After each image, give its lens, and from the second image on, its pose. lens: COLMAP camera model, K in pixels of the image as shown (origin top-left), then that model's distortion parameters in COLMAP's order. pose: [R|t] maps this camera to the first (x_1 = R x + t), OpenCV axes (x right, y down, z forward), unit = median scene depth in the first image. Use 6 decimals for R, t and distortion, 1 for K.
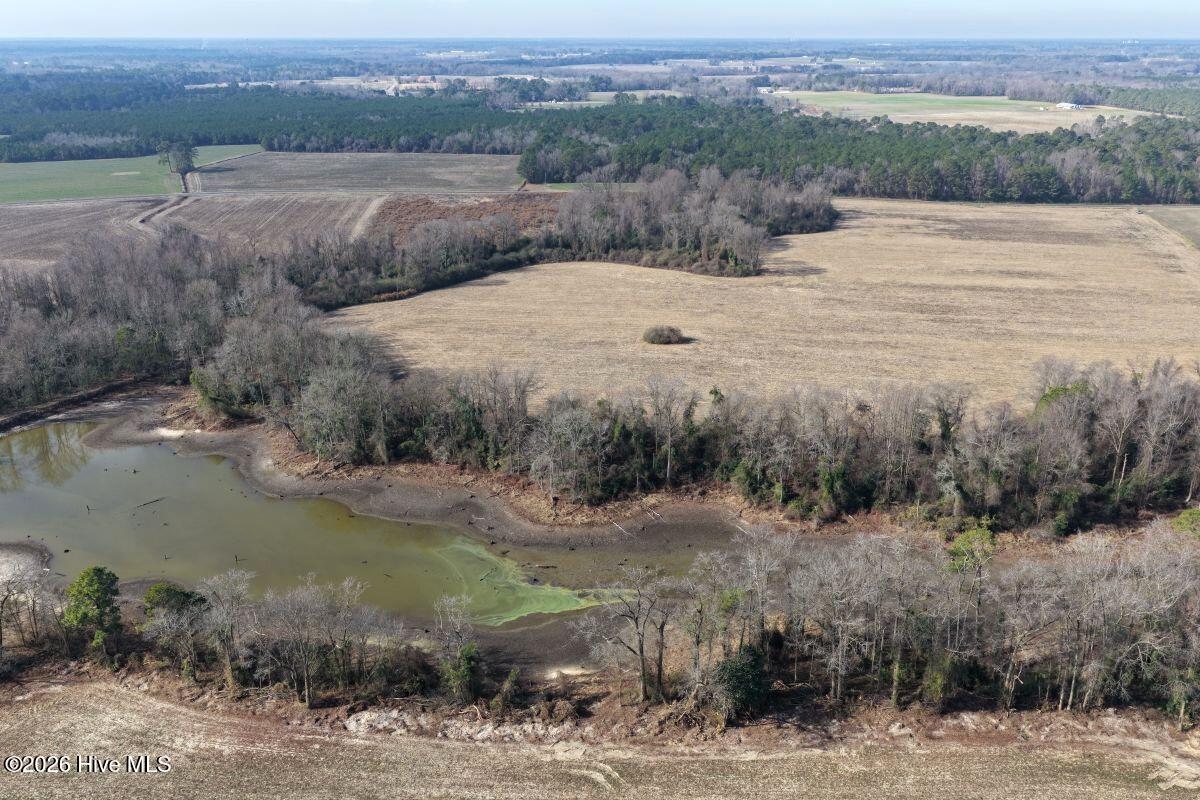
lens RADIAL K [[996.6, 0, 603.3], [0, 996.6, 396.3], [0, 0, 1]] dist [-0.011939, 0.037472]
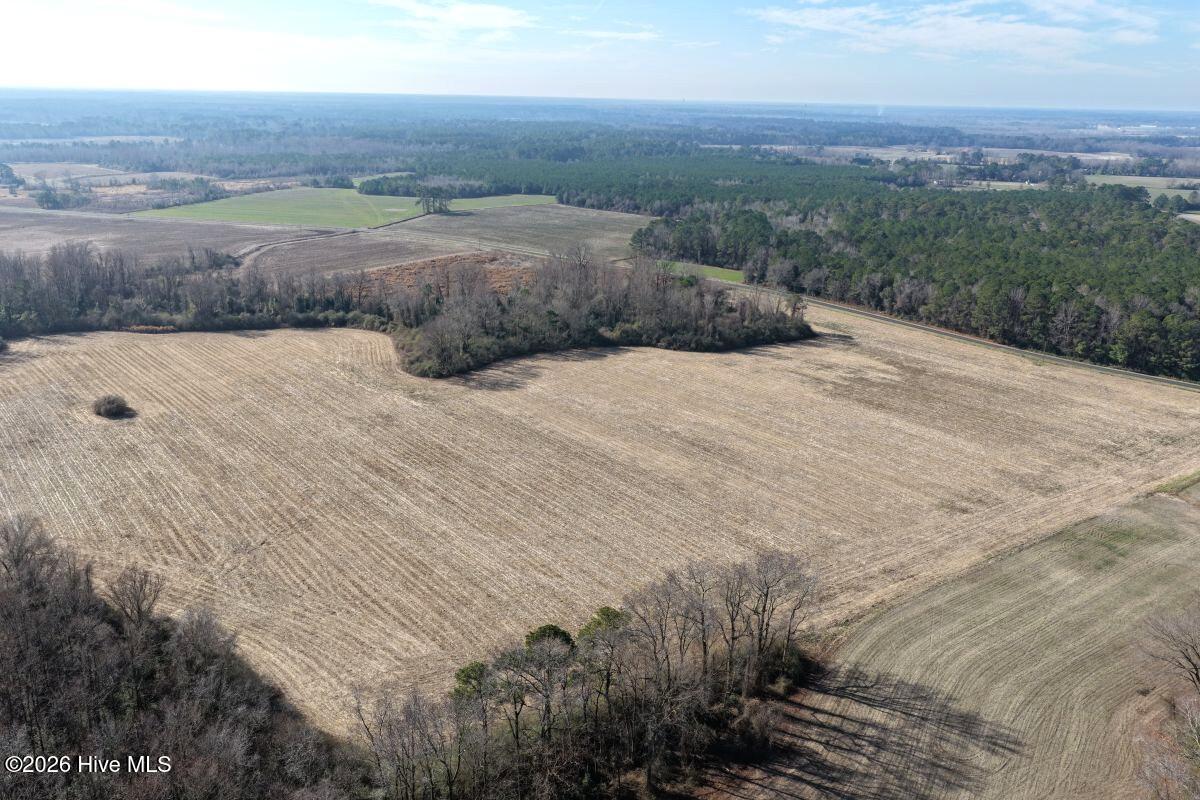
lens RADIAL K [[996.6, 0, 601.4], [0, 996.6, 394.2], [0, 0, 1]] dist [-0.011939, 0.037472]
pose [[0.774050, 0.198059, -0.601347, 0.779317], [-0.236327, 0.971545, 0.015787, -0.155787], [0.587363, 0.129895, 0.798832, 0.415463]]
